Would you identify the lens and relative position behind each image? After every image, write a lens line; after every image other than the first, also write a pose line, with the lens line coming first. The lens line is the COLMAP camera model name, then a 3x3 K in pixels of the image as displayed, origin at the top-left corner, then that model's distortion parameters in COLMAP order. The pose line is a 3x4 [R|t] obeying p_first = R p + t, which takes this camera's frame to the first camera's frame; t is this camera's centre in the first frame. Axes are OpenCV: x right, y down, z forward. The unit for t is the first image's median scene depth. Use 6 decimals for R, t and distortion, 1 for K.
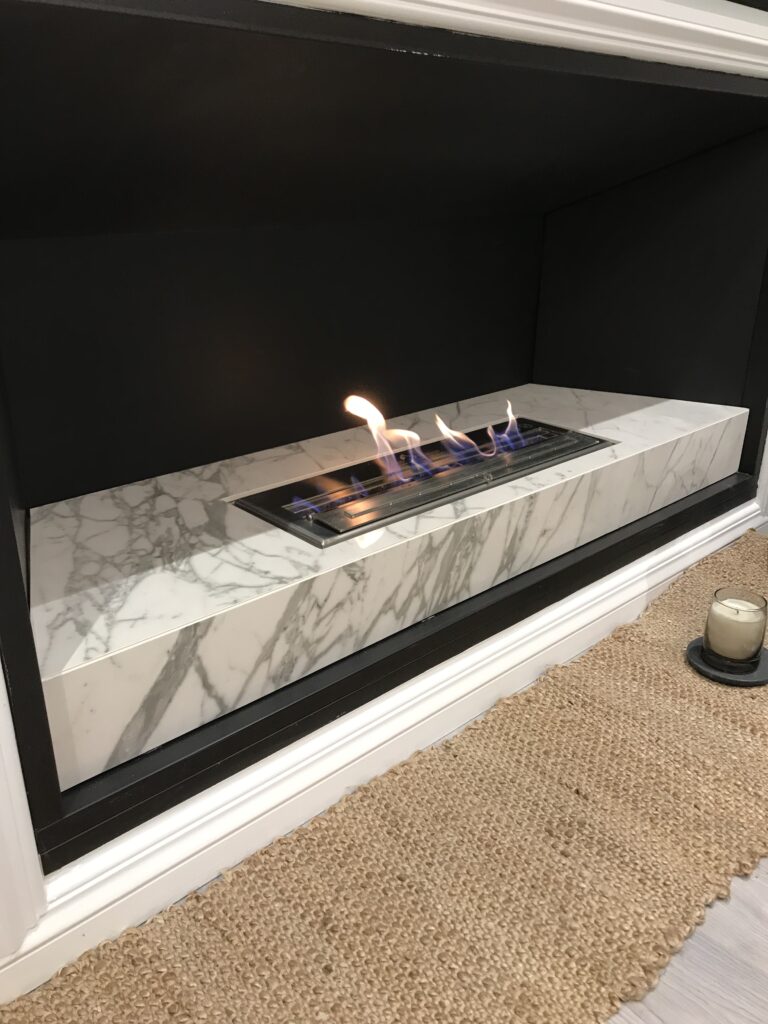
lens RADIAL K [[845.7, 0, 384.0], [0, 845.7, 512.9], [0, 0, 1]] dist [0.033186, -0.039849]
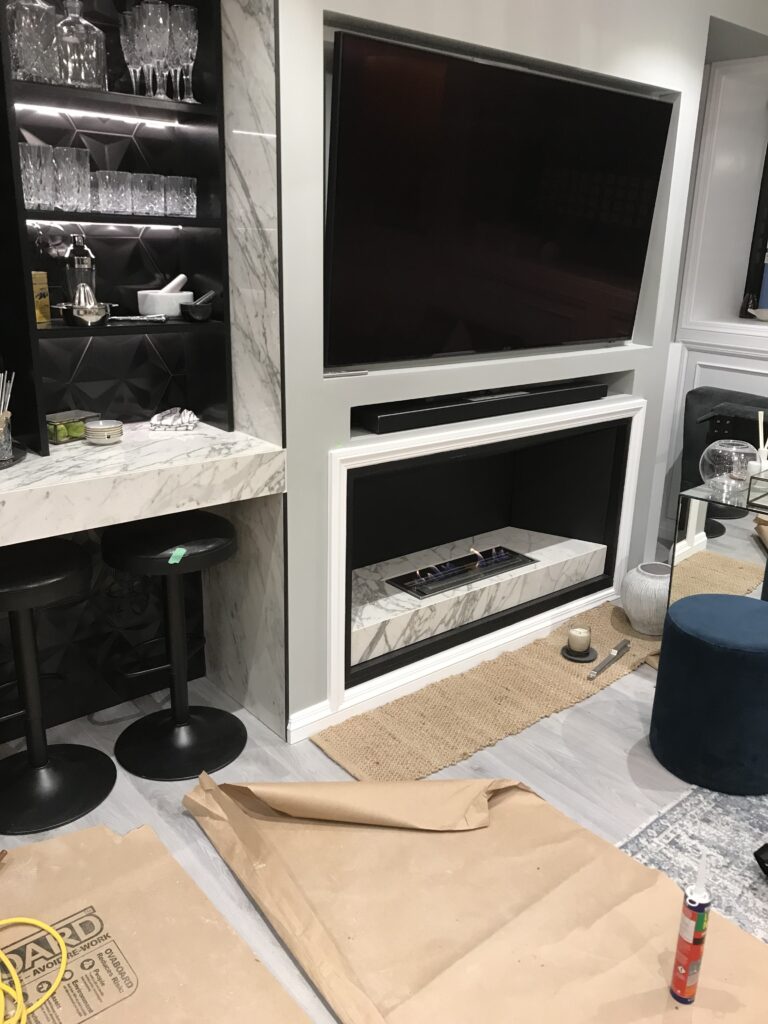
lens RADIAL K [[845.7, 0, 368.0], [0, 845.7, 459.9], [0, 0, 1]] dist [0.033186, -0.039849]
pose [[0.997437, 0.032731, -0.063630, -0.077655], [-0.040968, 0.990298, -0.132781, -0.037187], [0.058667, 0.135048, 0.989101, -1.805090]]
